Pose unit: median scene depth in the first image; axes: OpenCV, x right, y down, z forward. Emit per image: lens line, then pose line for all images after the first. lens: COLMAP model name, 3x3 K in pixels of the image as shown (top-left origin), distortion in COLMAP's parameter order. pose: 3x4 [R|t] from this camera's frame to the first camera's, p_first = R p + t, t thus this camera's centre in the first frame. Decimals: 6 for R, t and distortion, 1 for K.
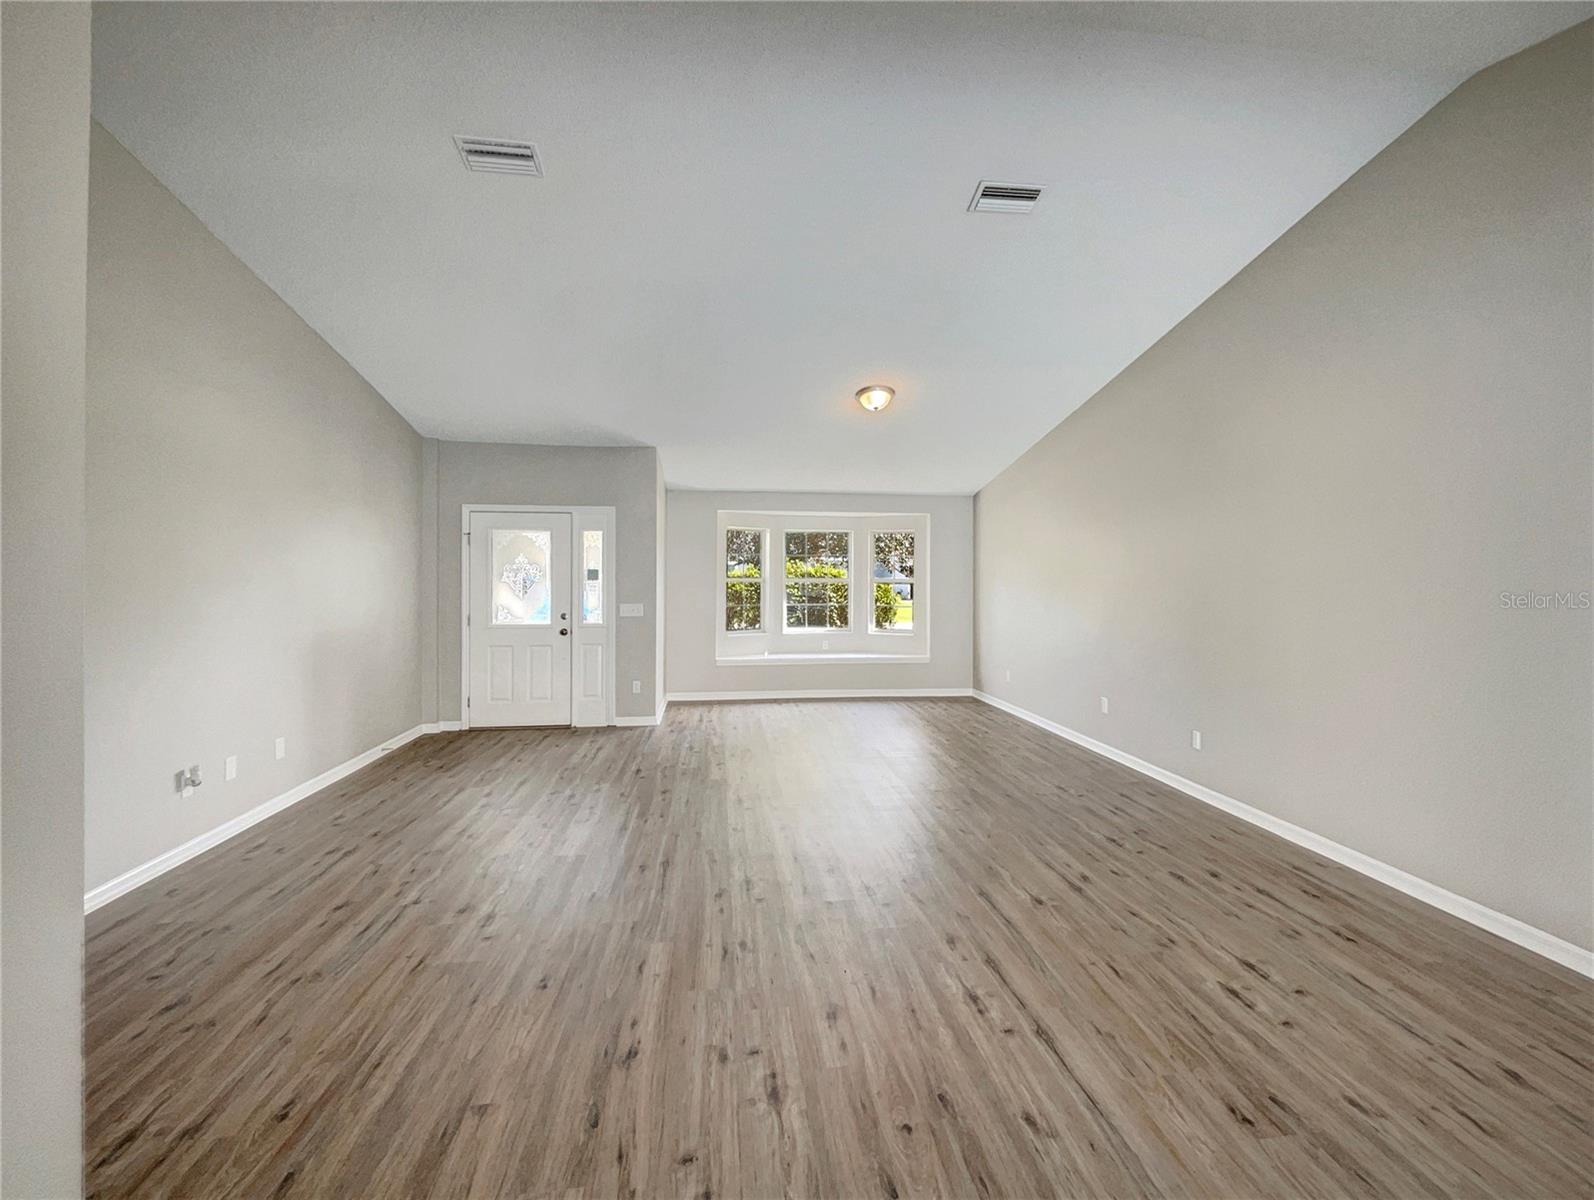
lens RADIAL K [[648.0, 0, 797.1], [0, 648.0, 584.2], [0, 0, 1]] dist [-0.001533, -0.000587]
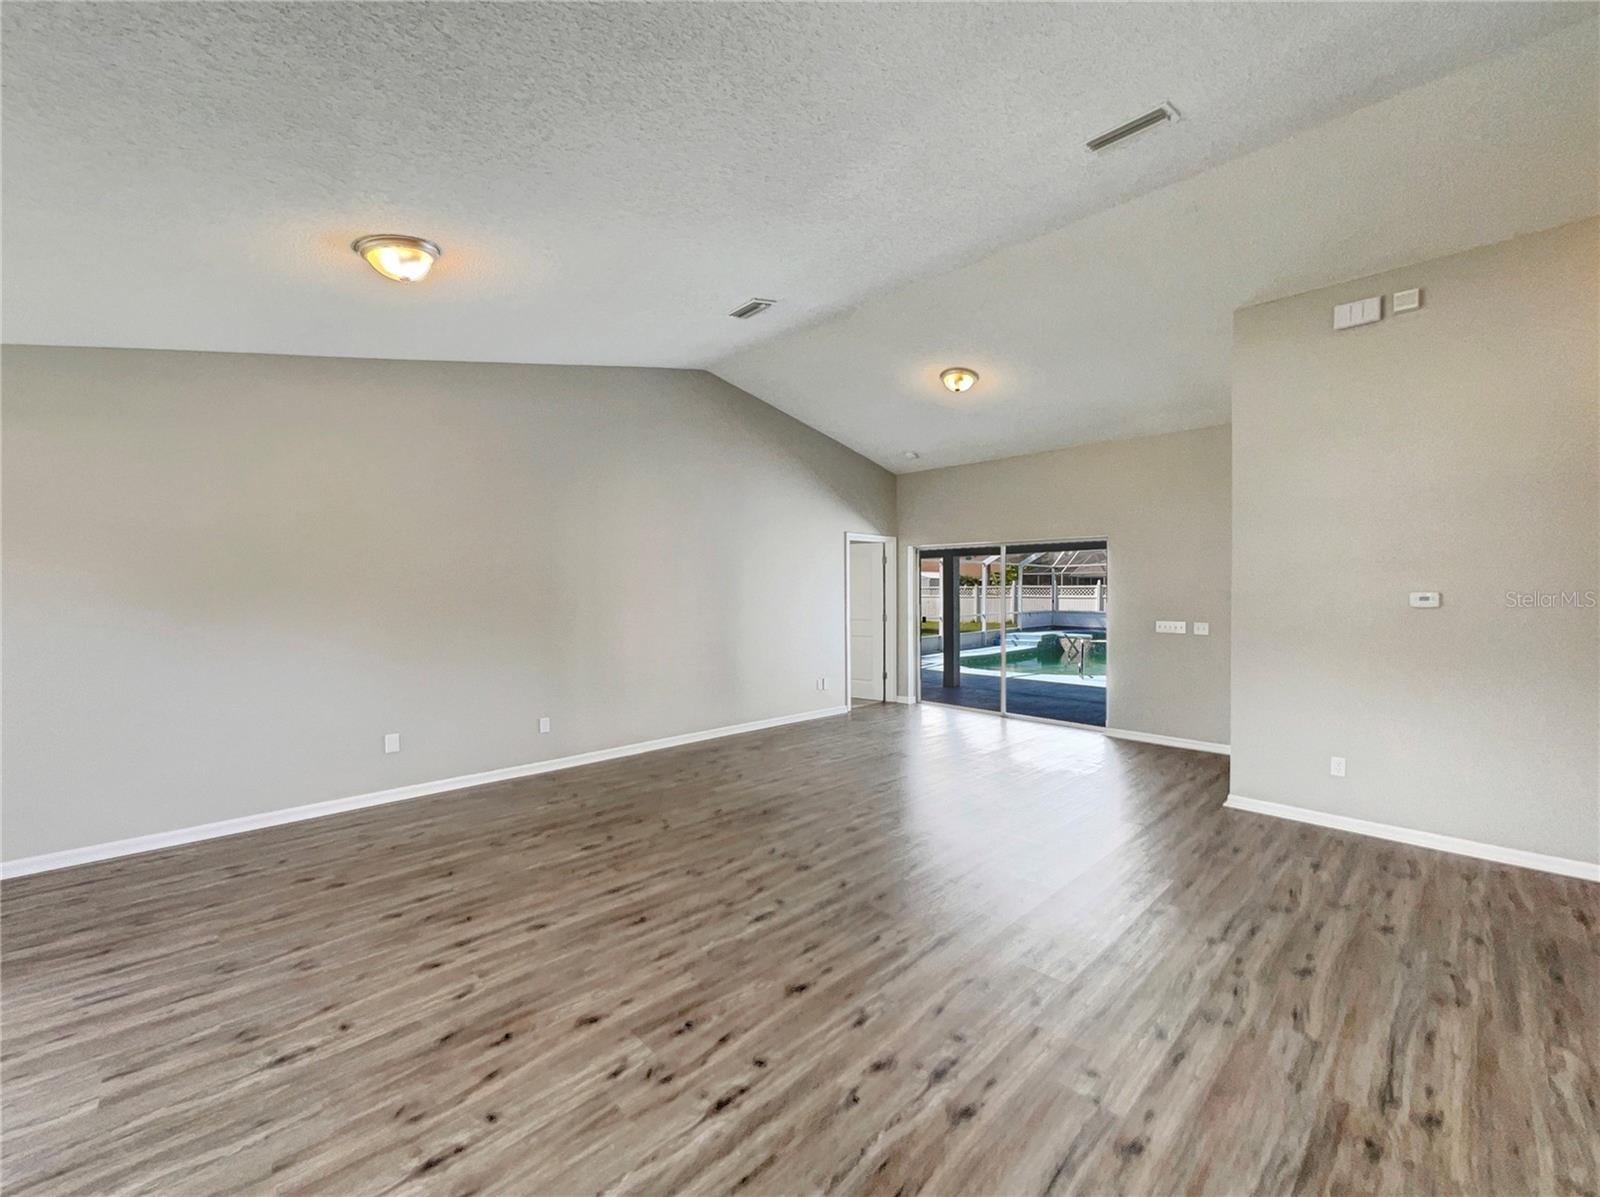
lens RADIAL K [[650.4, 0, 799.9], [0, 650.4, 599.3], [0, 0, 1]] dist [-0.001533, -0.000587]
pose [[-0.591835, -0.013560, 0.805945, -0.964824], [0.005065, 0.999776, 0.020540, -0.024821], [-0.806043, 0.016239, -0.591634, 1.985257]]
